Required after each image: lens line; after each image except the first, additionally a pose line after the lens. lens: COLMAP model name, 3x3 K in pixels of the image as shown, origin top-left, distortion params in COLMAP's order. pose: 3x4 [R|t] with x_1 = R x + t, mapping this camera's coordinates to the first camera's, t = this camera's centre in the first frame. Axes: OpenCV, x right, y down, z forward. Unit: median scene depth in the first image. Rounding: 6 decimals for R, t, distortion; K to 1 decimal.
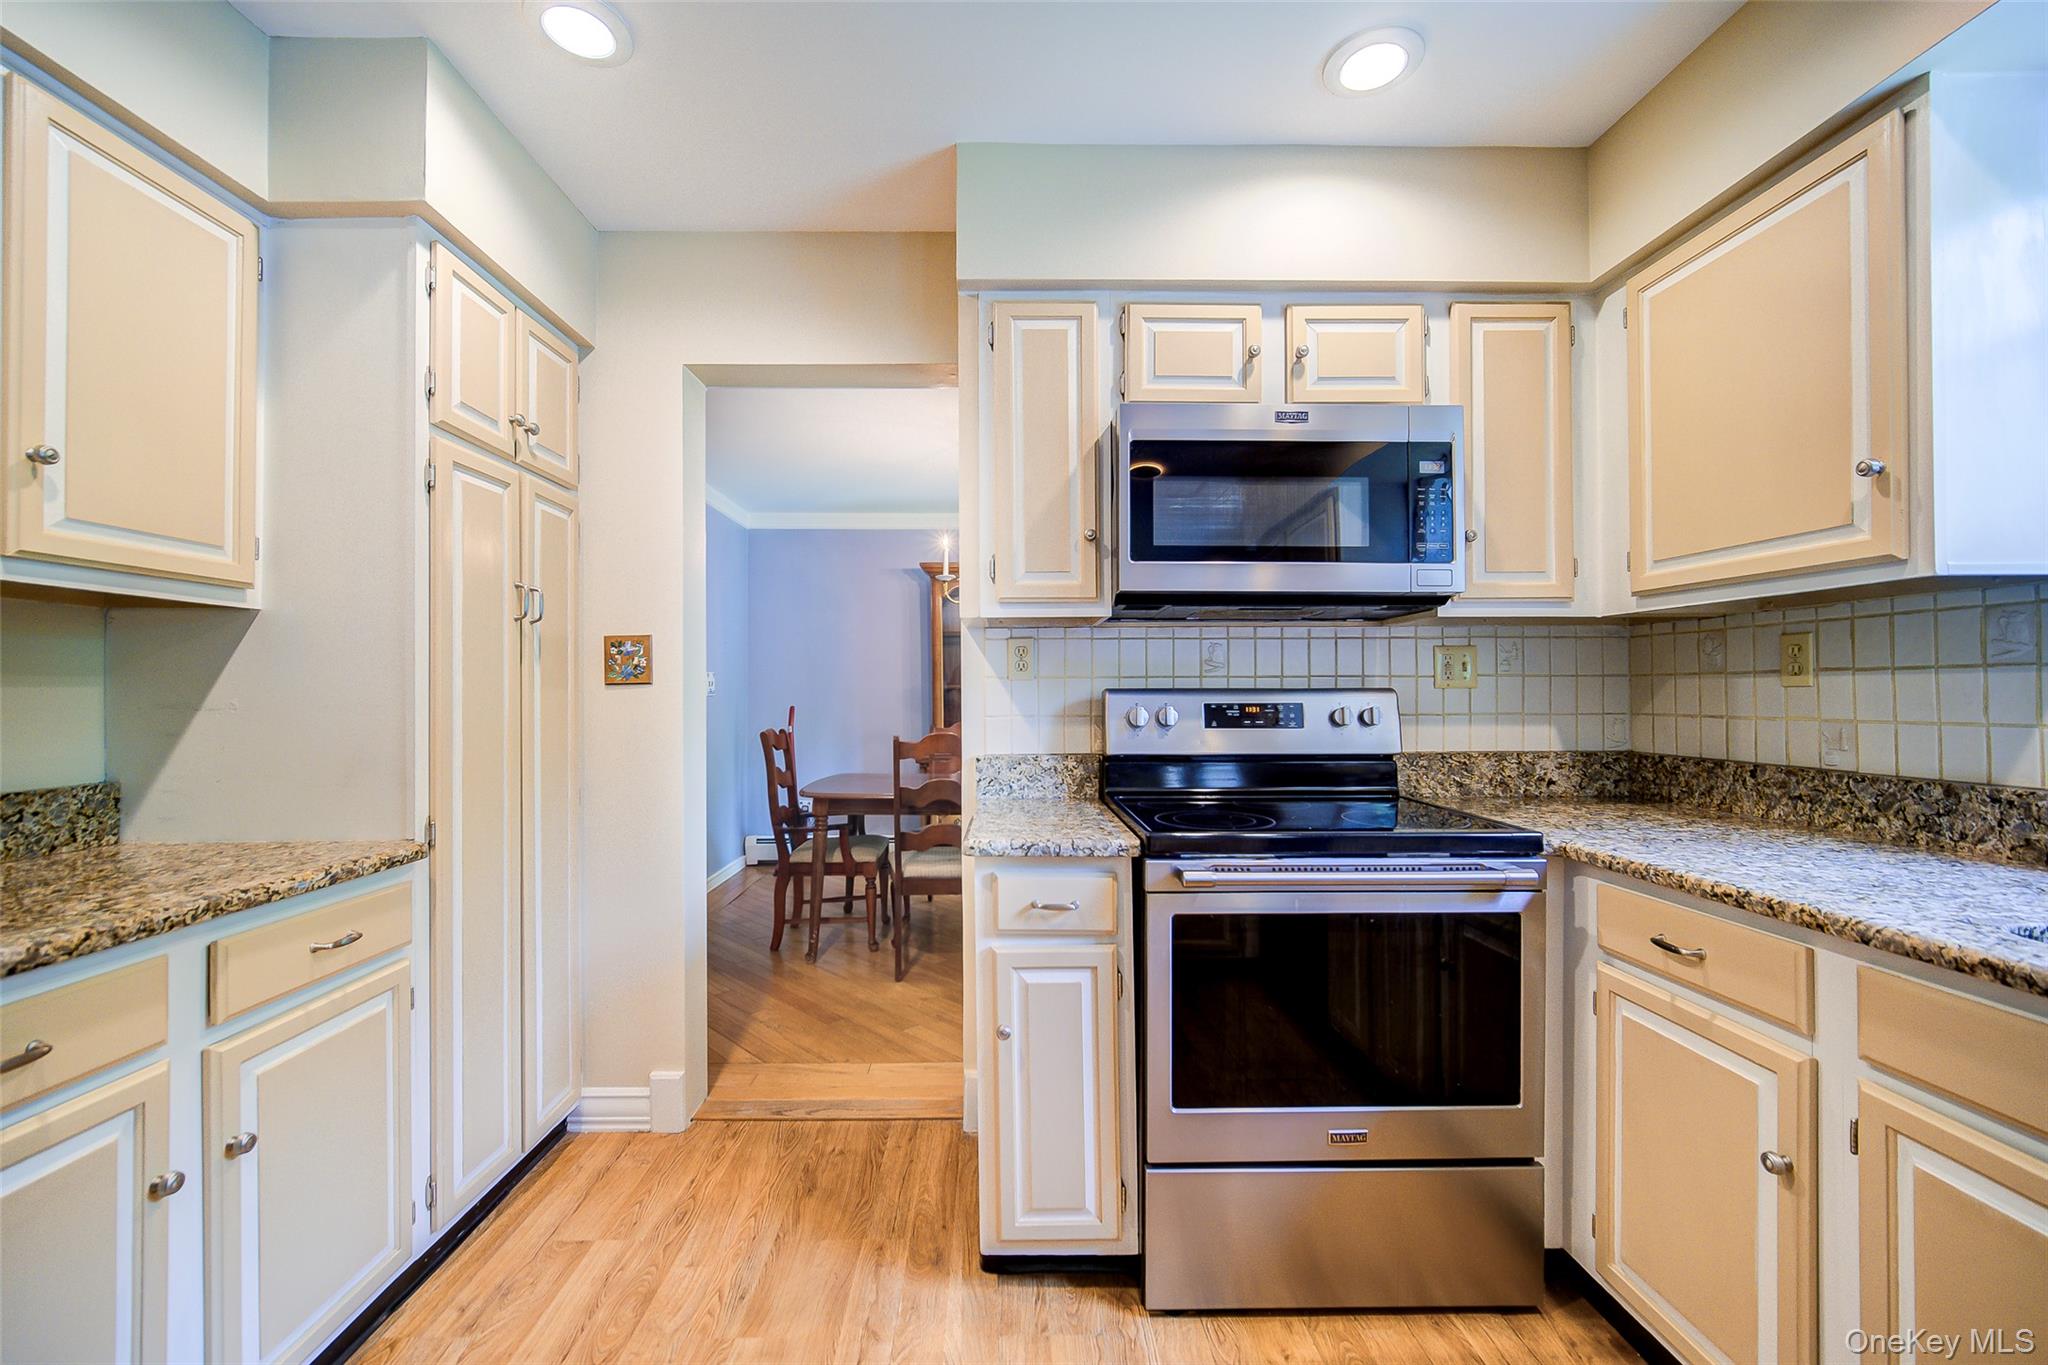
lens RADIAL K [[827.0, 0, 1005.2], [0, 827.0, 683.3], [0, 0, 1]] dist [-0.003164, -0.000386]
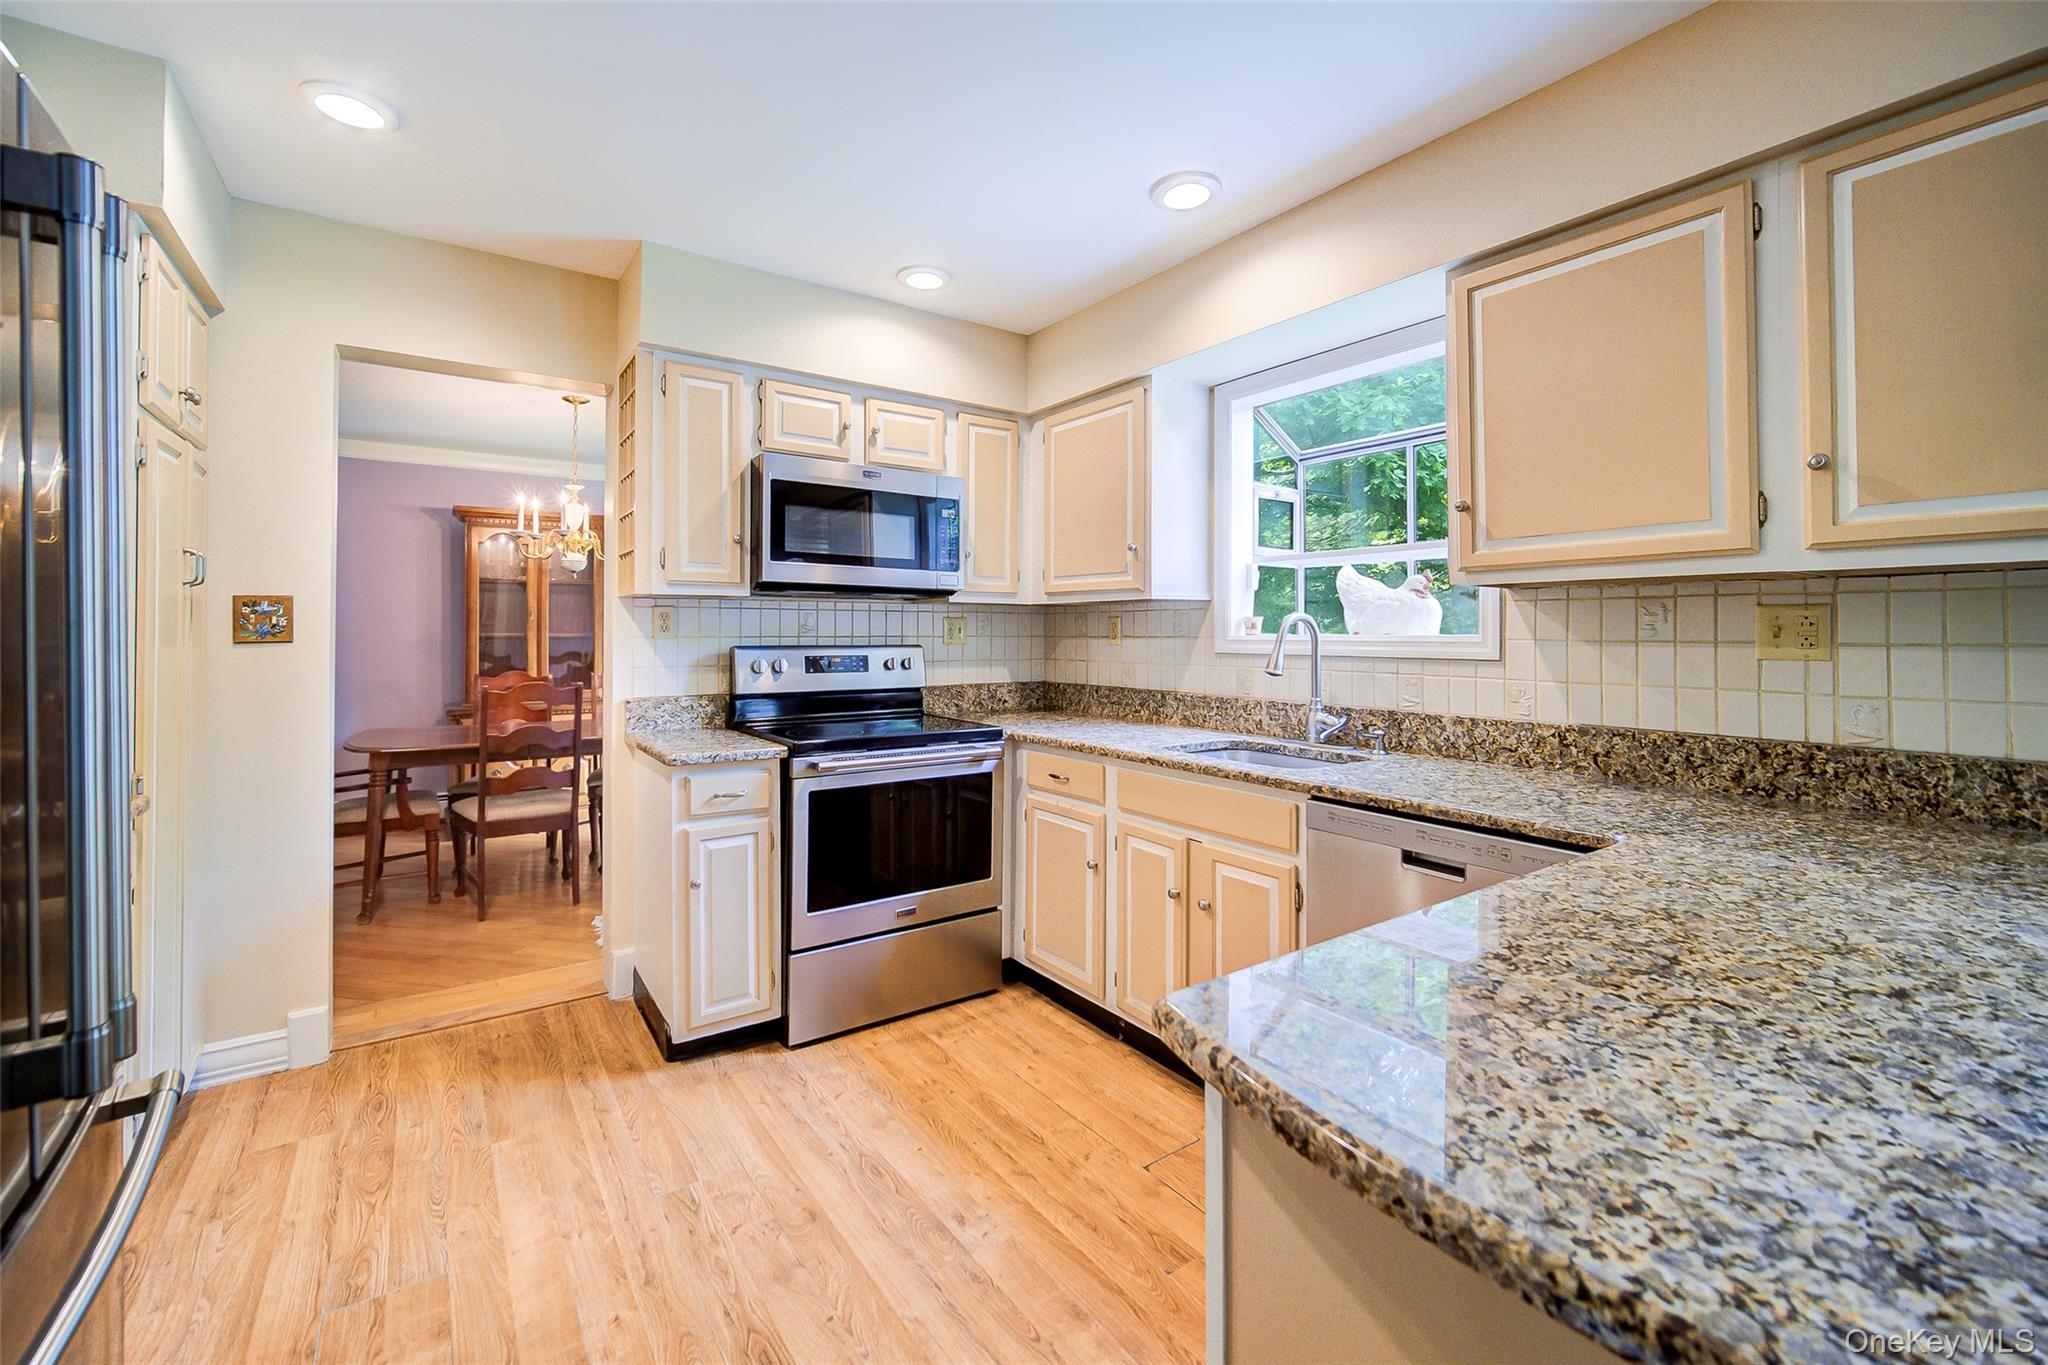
lens RADIAL K [[832.7, 0, 1001.6], [0, 832.7, 627.9], [0, 0, 1]] dist [-0.002295, 0.000434]
pose [[0.831938, 0.008442, 0.554804, -0.298094], [-0.010219, 0.999948, 0.000109, -0.030215], [-0.554774, -0.005760, 0.831981, -0.420392]]
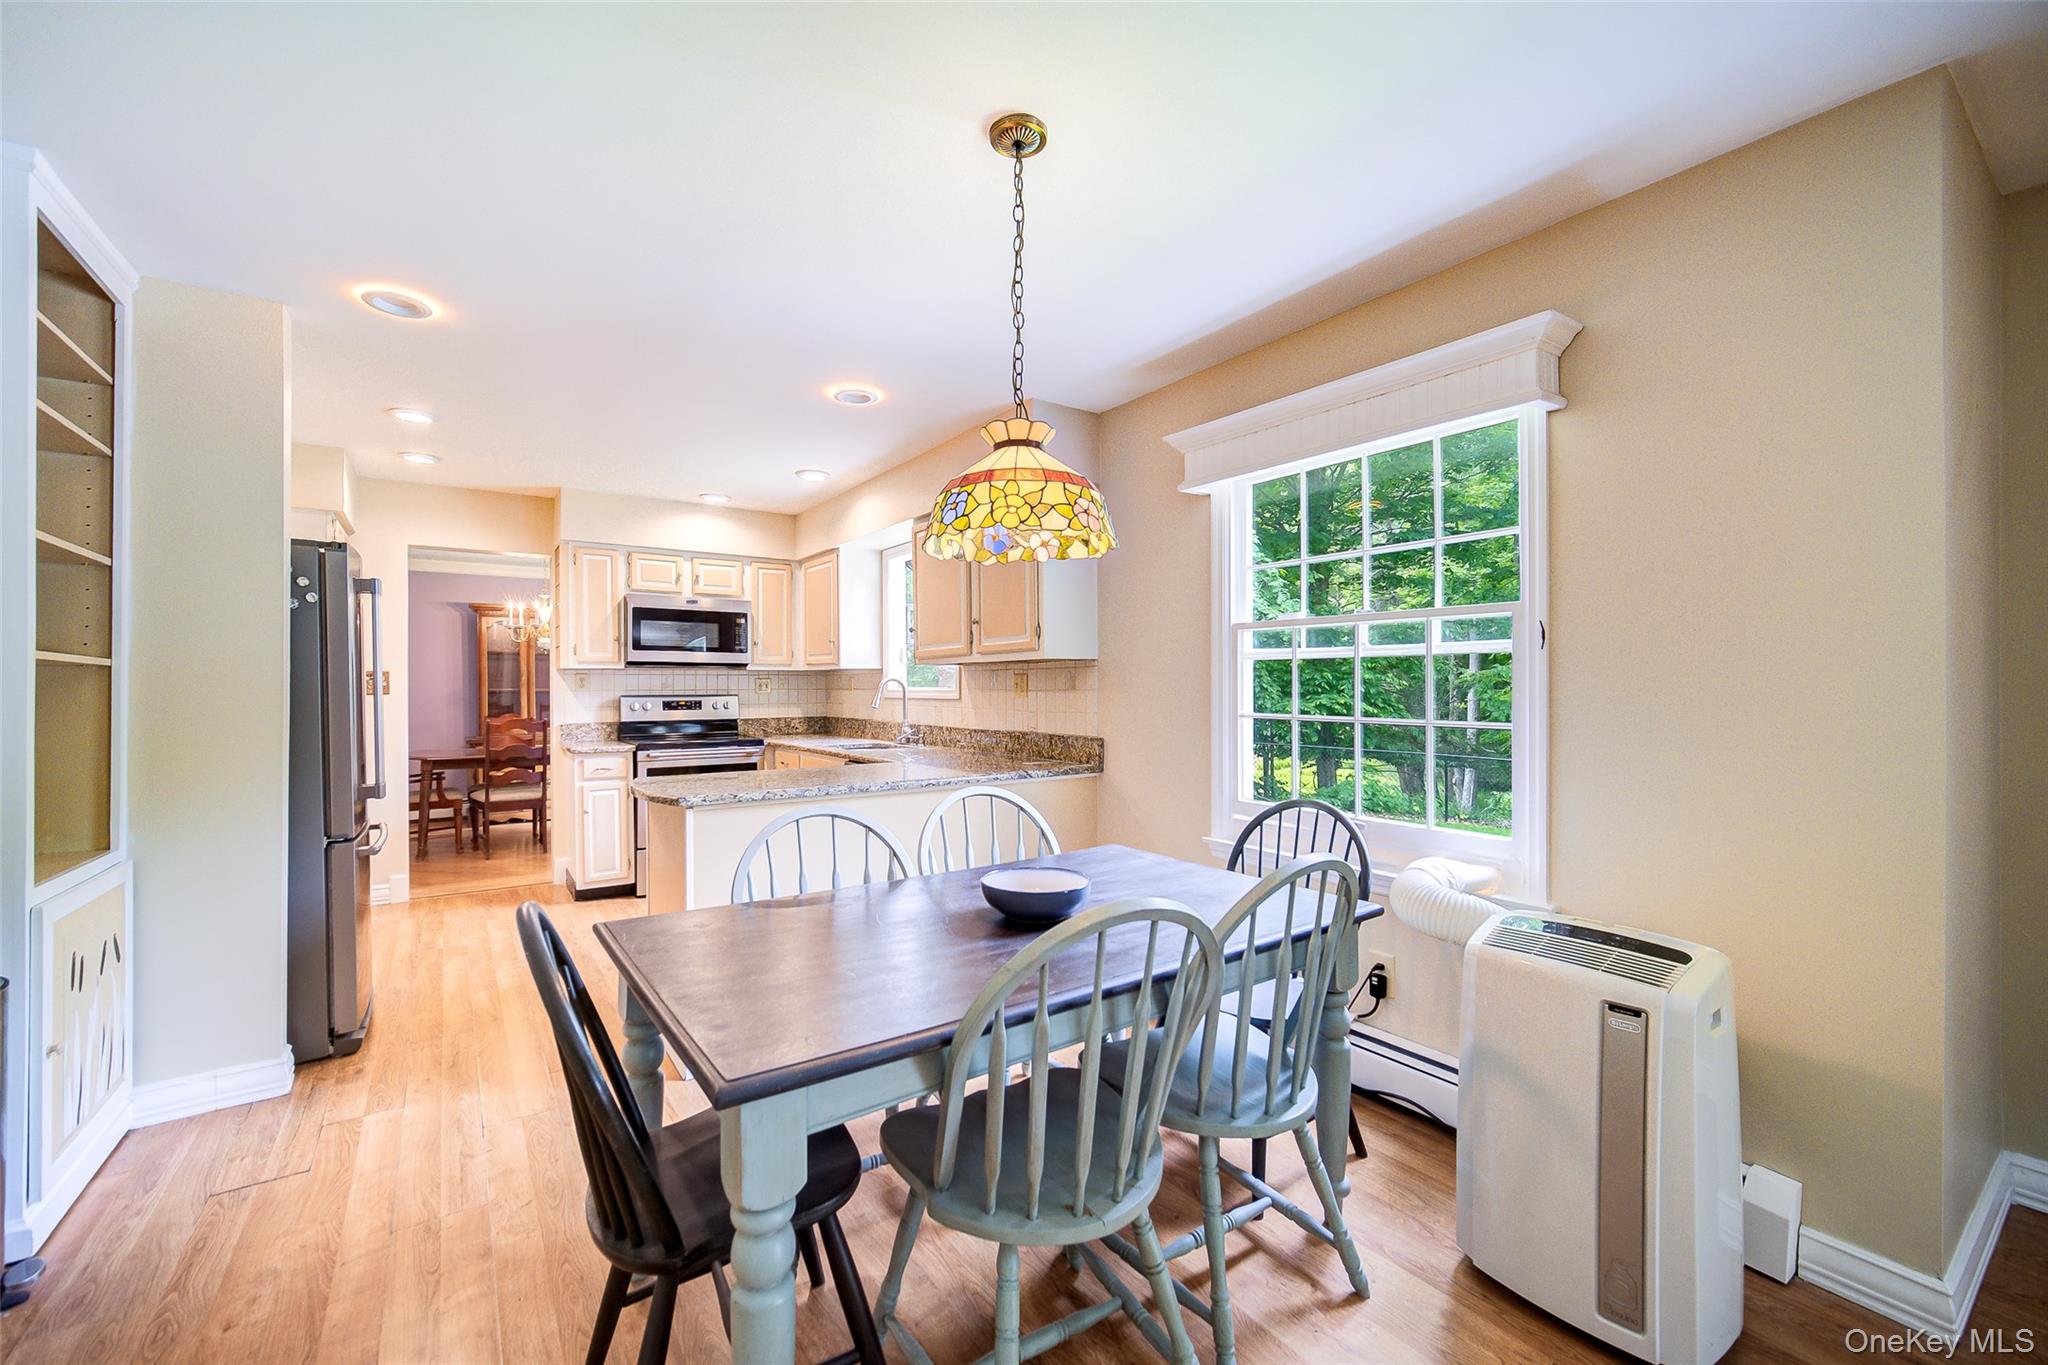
lens RADIAL K [[795.2, 0, 971.3], [0, 795.2, 687.2], [0, 0, 1]] dist [0.006145, 0.000062]
pose [[0.845445, -0.000902, 0.534062, -0.290591], [-0.004250, 0.999956, 0.008417, -0.046246], [-0.534045, -0.009386, 0.845404, -1.738458]]
